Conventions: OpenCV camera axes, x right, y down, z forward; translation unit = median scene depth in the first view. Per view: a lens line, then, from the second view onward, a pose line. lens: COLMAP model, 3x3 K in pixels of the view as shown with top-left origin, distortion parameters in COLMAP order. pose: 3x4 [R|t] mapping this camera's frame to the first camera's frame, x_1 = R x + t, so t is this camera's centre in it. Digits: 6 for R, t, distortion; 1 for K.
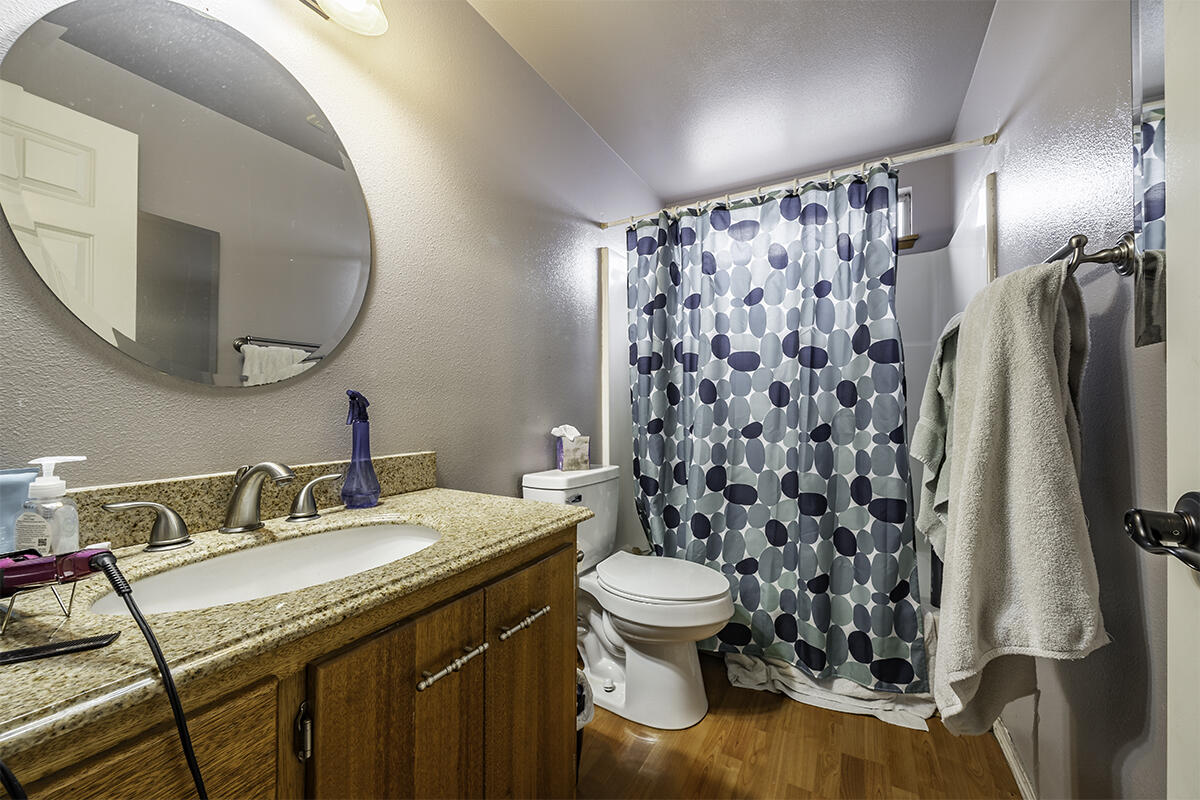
lens RADIAL K [[416.2, 0, 615.5], [0, 416.2, 403.3], [0, 0, 1]] dist [-0.000442, -0.000091]
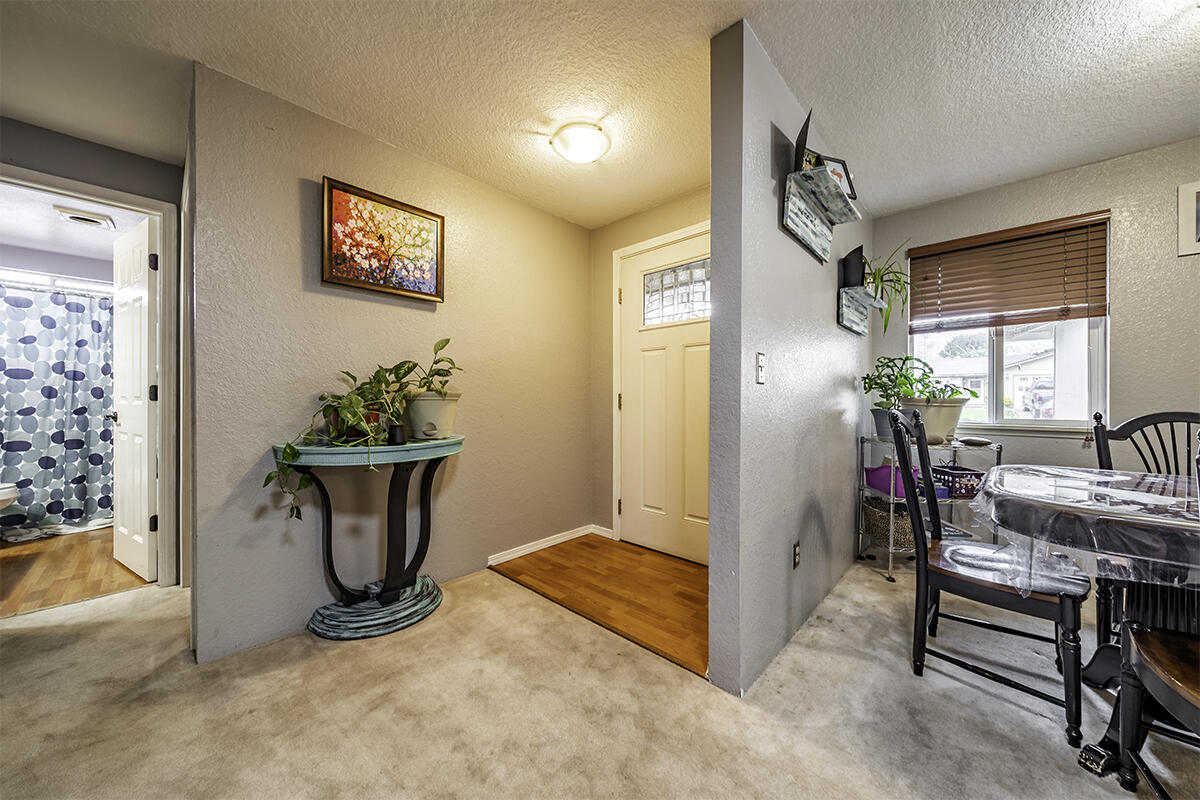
lens RADIAL K [[416.2, 0, 615.5], [0, 416.2, 403.3], [0, 0, 1]] dist [-0.000442, -0.000091]
pose [[0.207208, -0.003202, 0.978292, -1.014206], [-0.007474, 0.999960, 0.004856, 0.000338], [-0.978268, -0.008318, 0.207176, -2.107677]]
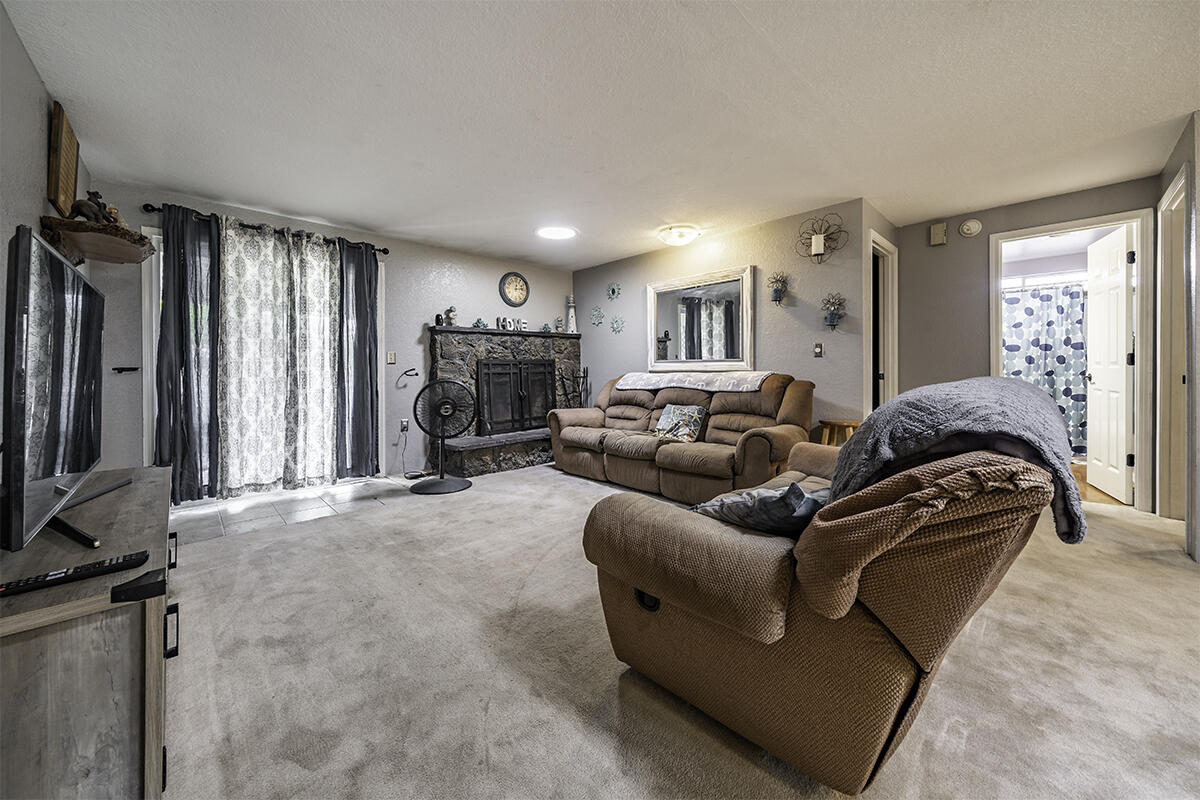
lens RADIAL K [[428.4, 0, 582.1], [0, 428.4, 370.0], [0, 0, 1]] dist [-0.000627, -0.000160]
pose [[0.953005, -0.004027, -0.302928, -1.698927], [0.007261, 0.999928, 0.009548, -0.004563], [0.302868, -0.011299, 0.952966, -2.816496]]
